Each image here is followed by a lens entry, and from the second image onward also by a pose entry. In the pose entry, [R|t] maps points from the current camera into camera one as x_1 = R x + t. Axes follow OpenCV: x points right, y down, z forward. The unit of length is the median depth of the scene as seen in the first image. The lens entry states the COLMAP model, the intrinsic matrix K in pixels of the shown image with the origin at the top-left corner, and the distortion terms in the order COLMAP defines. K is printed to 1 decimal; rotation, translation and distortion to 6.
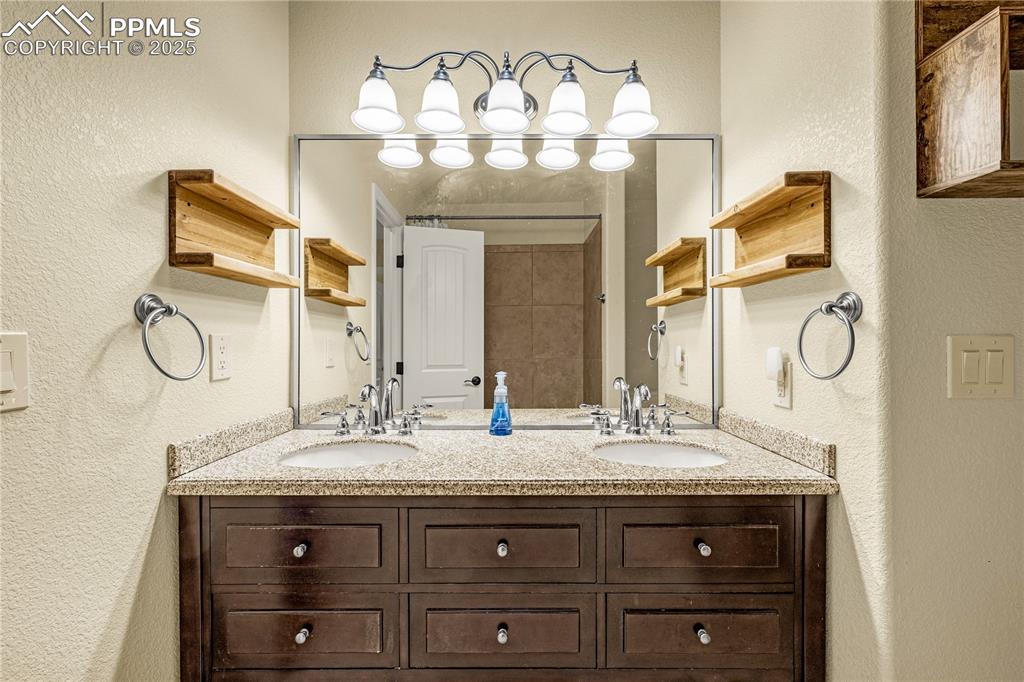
lens RADIAL K [[422.7, 0, 512.5], [0, 422.7, 345.9], [0, 0, 1]] dist [0.001923, -0.000236]
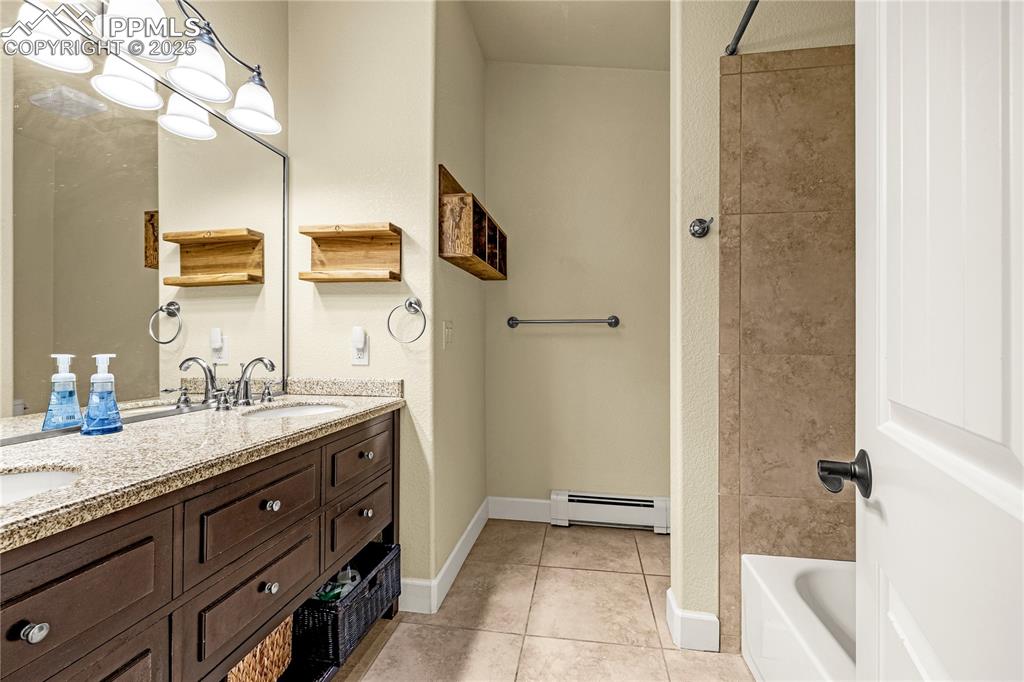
lens RADIAL K [[422.7, 0, 515.3], [0, 422.7, 337.8], [0, 0, 1]] dist [0.001923, -0.000236]
pose [[0.167243, 0.006477, 0.985894, -0.957863], [0.006276, 0.999951, -0.007634, 0.072446], [-0.985896, 0.007464, 0.167194, 0.221030]]
